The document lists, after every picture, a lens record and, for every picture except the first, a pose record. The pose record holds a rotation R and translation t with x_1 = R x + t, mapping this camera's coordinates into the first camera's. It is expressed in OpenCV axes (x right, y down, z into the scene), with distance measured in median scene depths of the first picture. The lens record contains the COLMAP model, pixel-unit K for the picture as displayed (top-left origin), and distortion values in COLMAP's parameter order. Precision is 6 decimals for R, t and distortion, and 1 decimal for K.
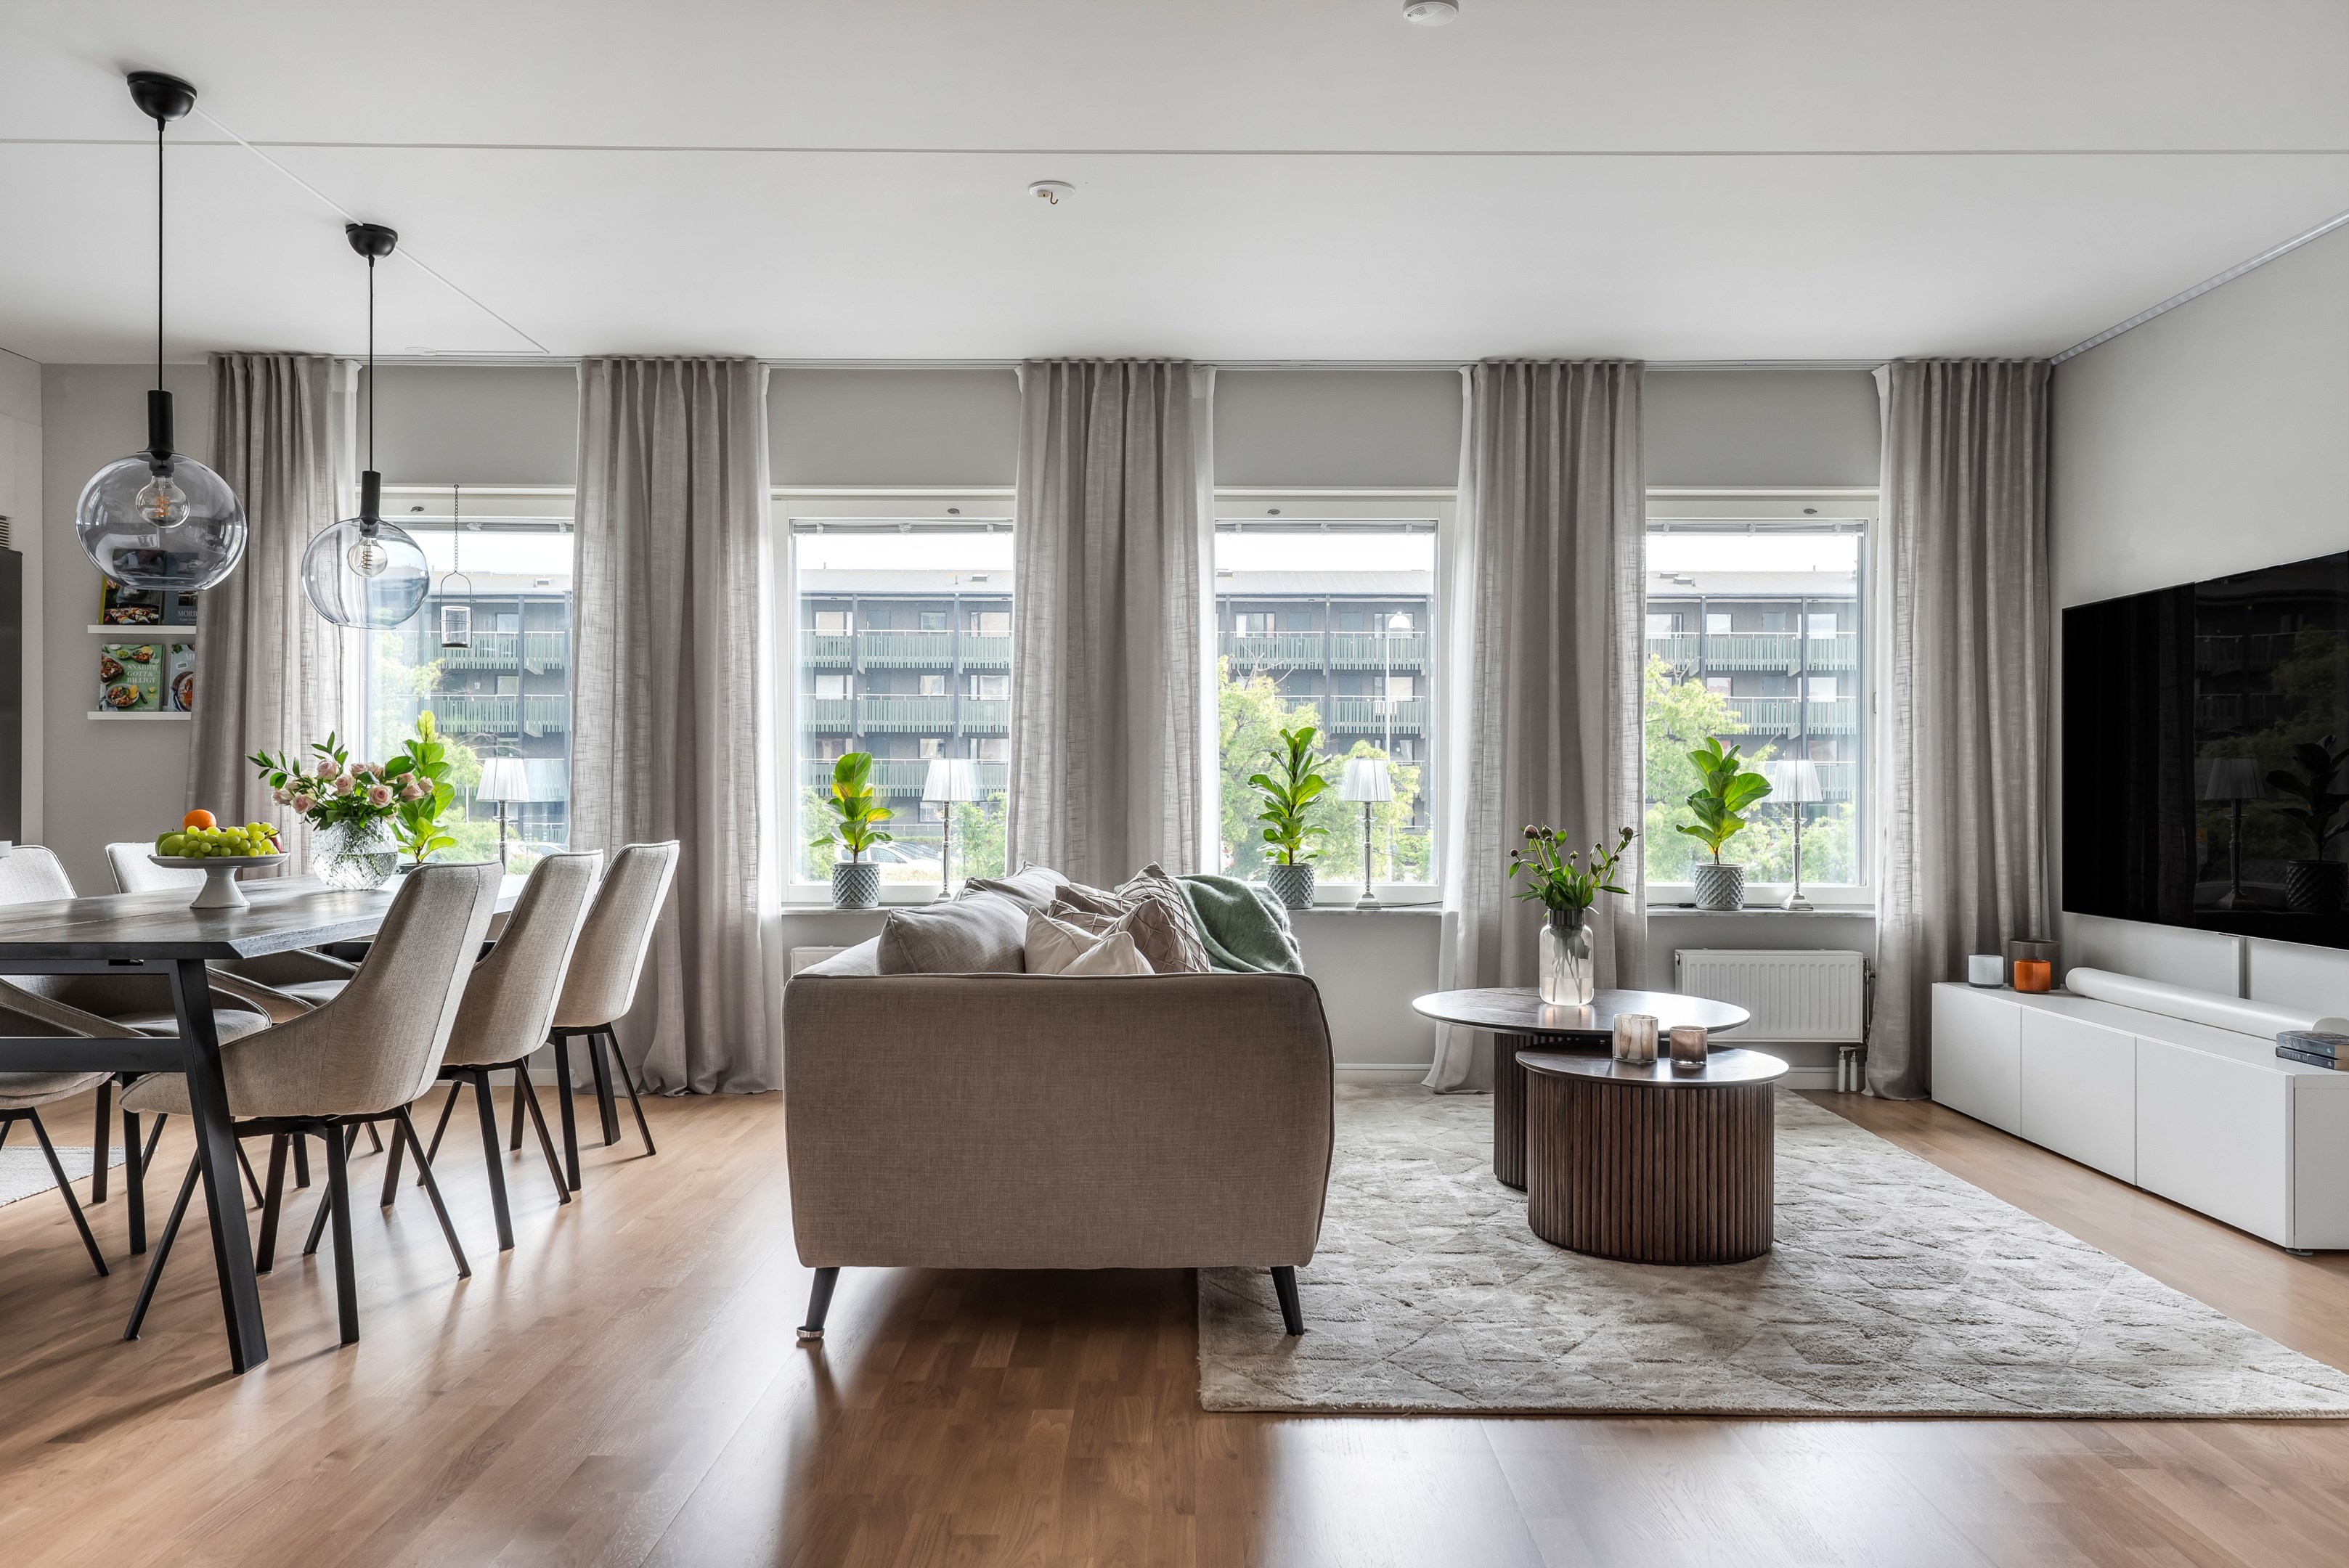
lens RADIAL K [[1636.1, 0, 1174.5], [0, 1636.1, 784.0], [0, 0, 1]] dist [0.038733, -0.033691]
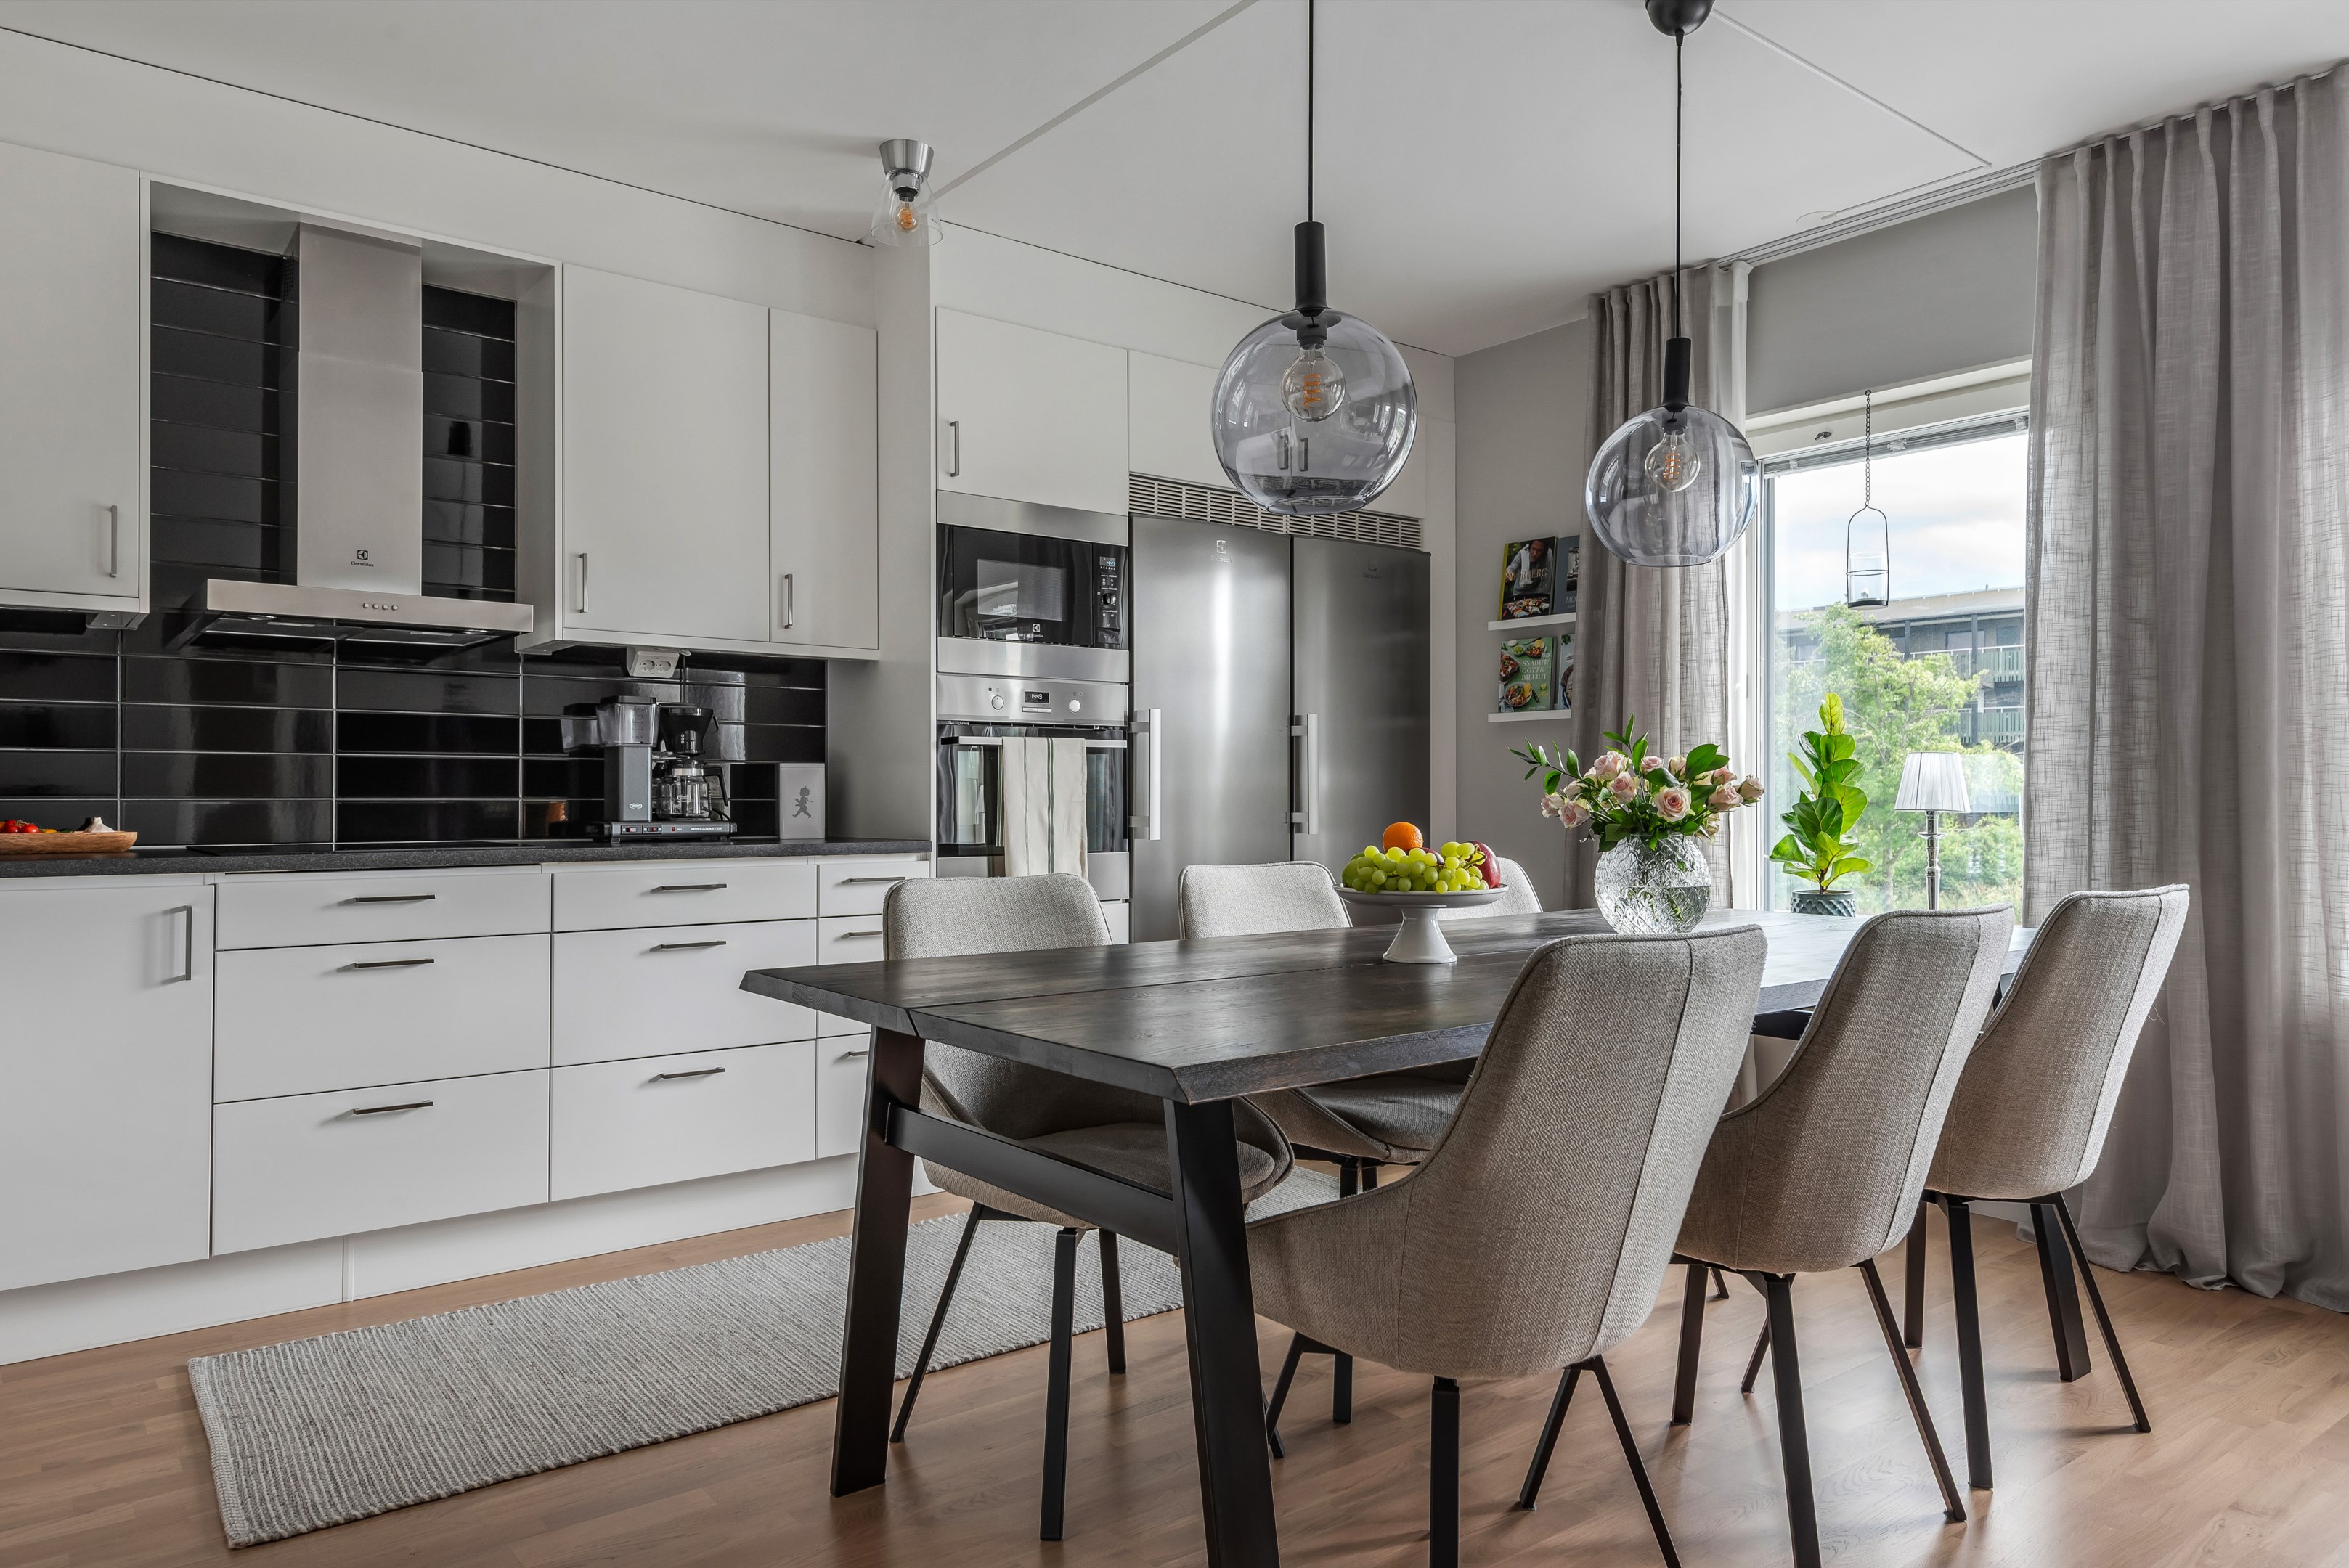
lens RADIAL K [[1534.4, 0, 1174.5], [0, 1534.4, 784.0], [0, 0, 1]] dist [0.028873, -0.019694]
pose [[0.617927, -0.008097, -0.786194, -0.080808], [0.003571, 0.999966, -0.007492, 0.002286], [0.786227, 0.001822, 0.617935, 0.324607]]
